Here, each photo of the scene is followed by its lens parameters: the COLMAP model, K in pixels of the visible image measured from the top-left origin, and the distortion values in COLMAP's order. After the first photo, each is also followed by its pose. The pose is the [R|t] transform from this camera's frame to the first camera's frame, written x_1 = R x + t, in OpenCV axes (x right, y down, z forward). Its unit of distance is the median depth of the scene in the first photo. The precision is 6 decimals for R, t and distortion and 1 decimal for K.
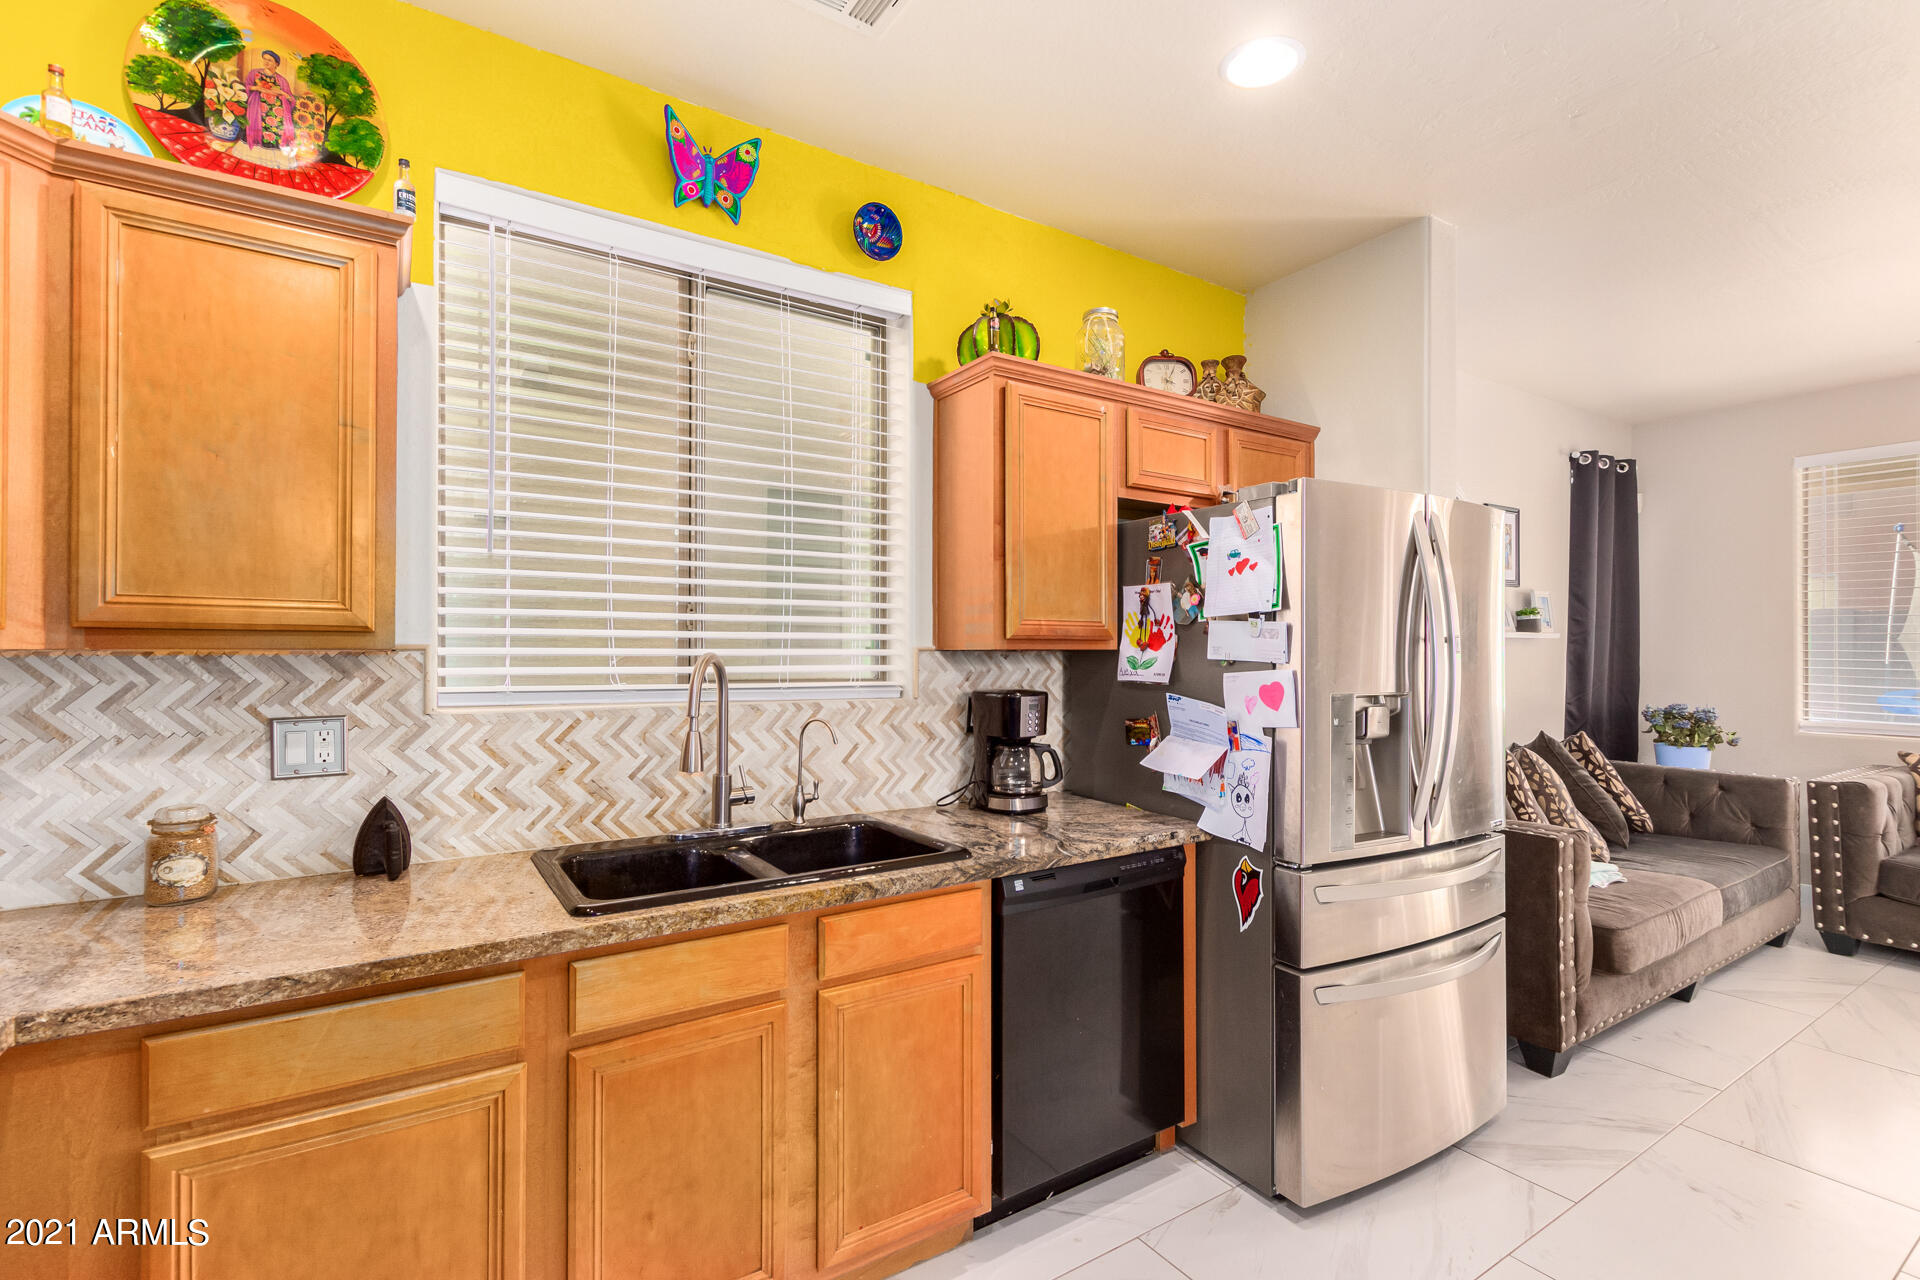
lens RADIAL K [[880.6, 0, 962.2], [0, 880.6, 642.1], [0, 0, 1]] dist [0.011913, 0.000494]
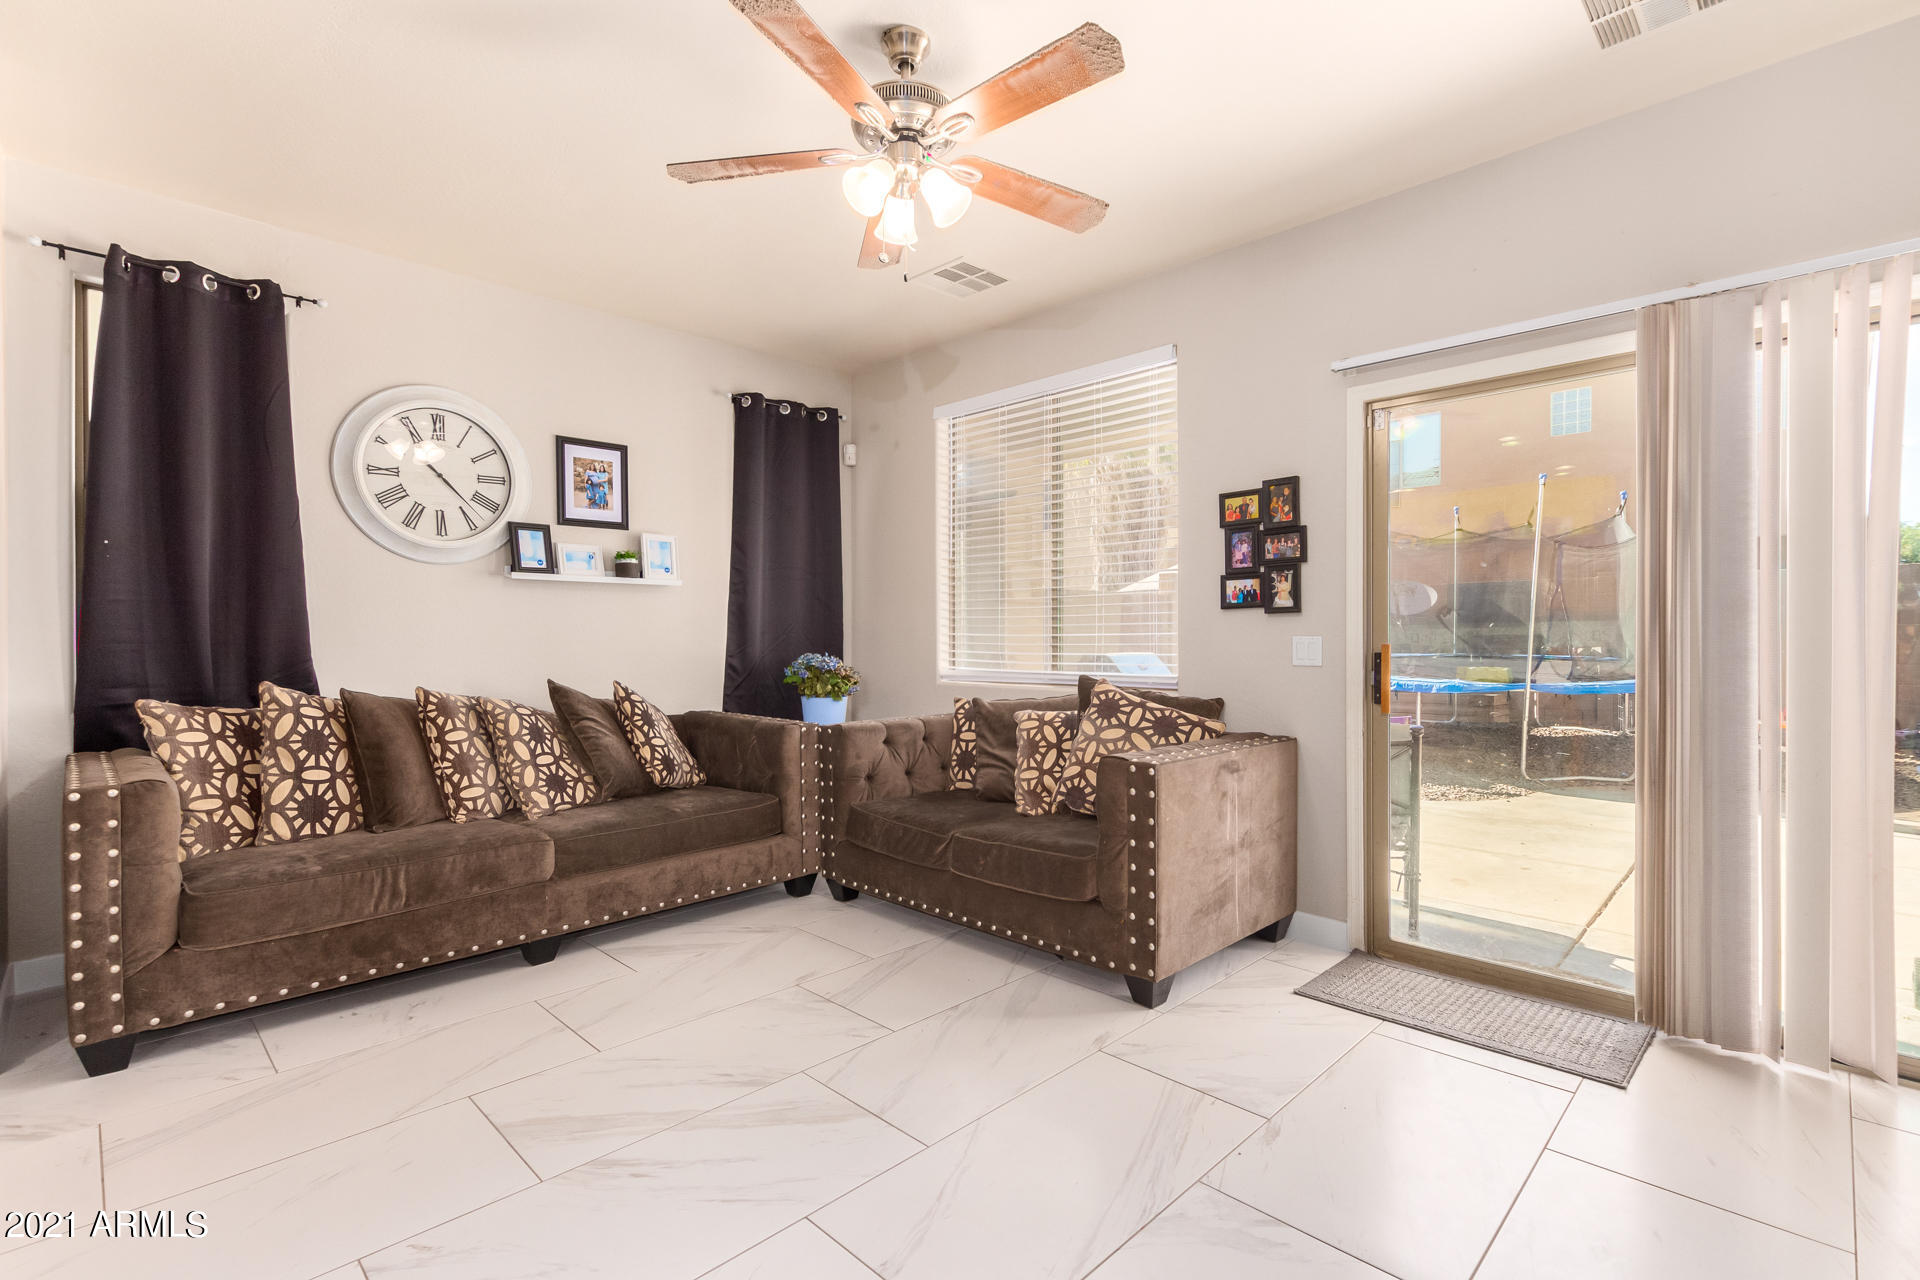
lens RADIAL K [[880.6, 0, 959.7], [0, 880.6, 631.6], [0, 0, 1]] dist [0.011913, 0.000494]
pose [[0.980151, 0.000595, 0.198251, 0.739582], [0.001488, 0.999945, -0.010357, 0.053243], [-0.198247, 0.010446, 0.980096, 0.023676]]
